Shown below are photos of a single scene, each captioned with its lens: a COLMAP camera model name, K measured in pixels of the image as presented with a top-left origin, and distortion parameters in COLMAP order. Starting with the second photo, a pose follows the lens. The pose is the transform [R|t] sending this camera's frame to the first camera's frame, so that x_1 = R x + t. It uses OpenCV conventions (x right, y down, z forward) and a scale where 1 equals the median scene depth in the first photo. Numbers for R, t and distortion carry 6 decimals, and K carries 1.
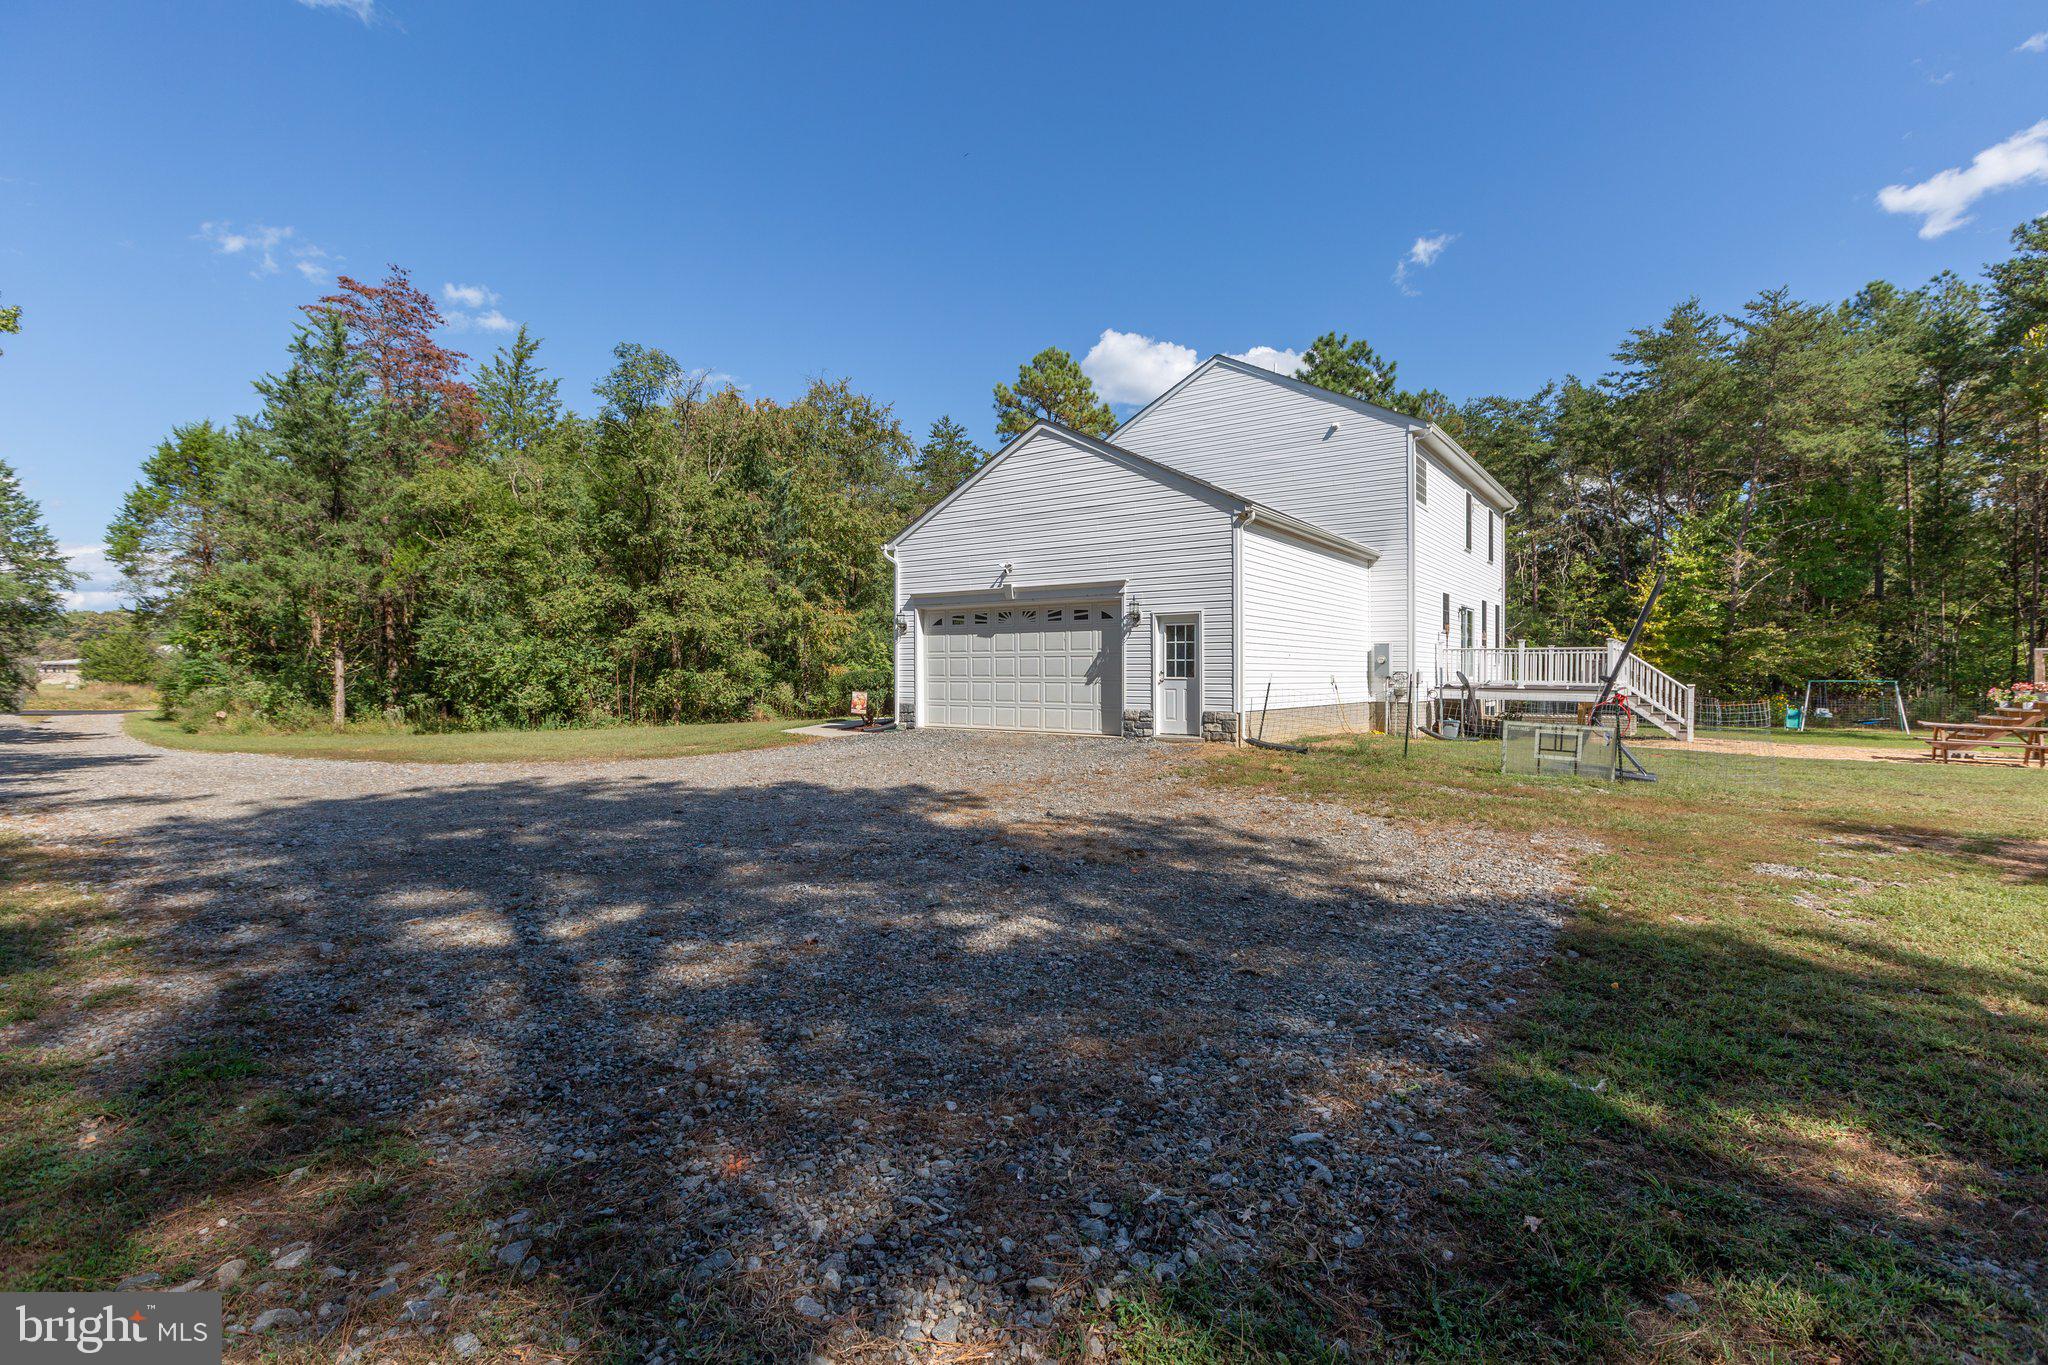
lens RADIAL K [[918.9, 0, 1037.9], [0, 918.9, 656.7], [0, 0, 1]] dist [0.002369, 0.001241]
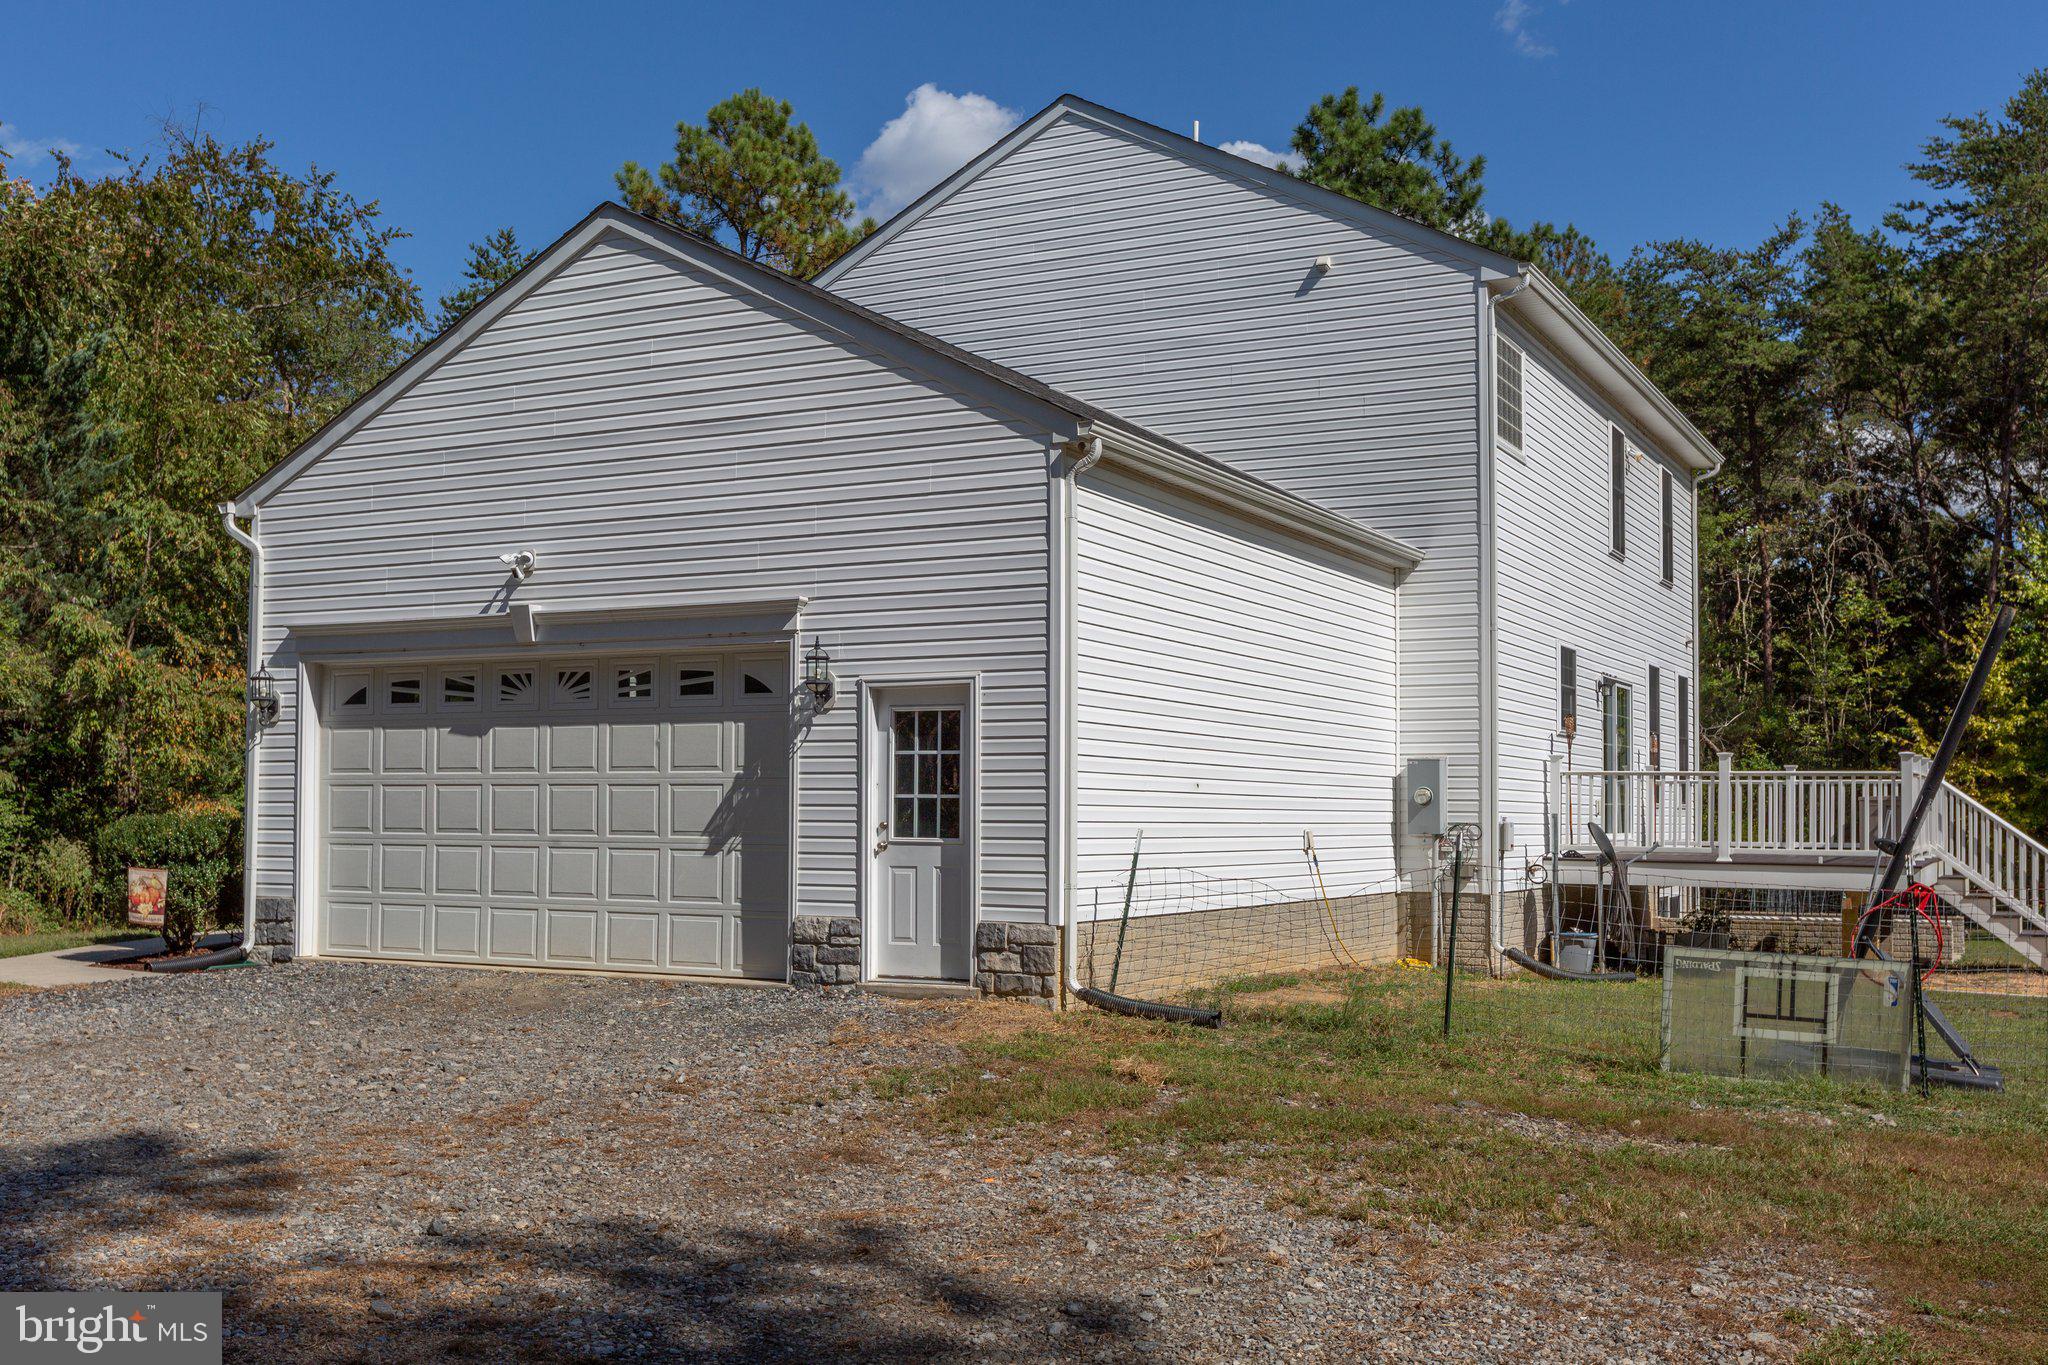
lens RADIAL K [[1998.7, 0, 1024.3], [0, 1998.7, 702.0], [0, 0, 1]] dist [-0.009708, 0.000000]
pose [[0.990797, 0.012620, 0.134766, 0.062778], [-0.007359, 0.999194, -0.039465, -0.002731], [-0.135155, 0.038110, 0.990091, 0.090091]]
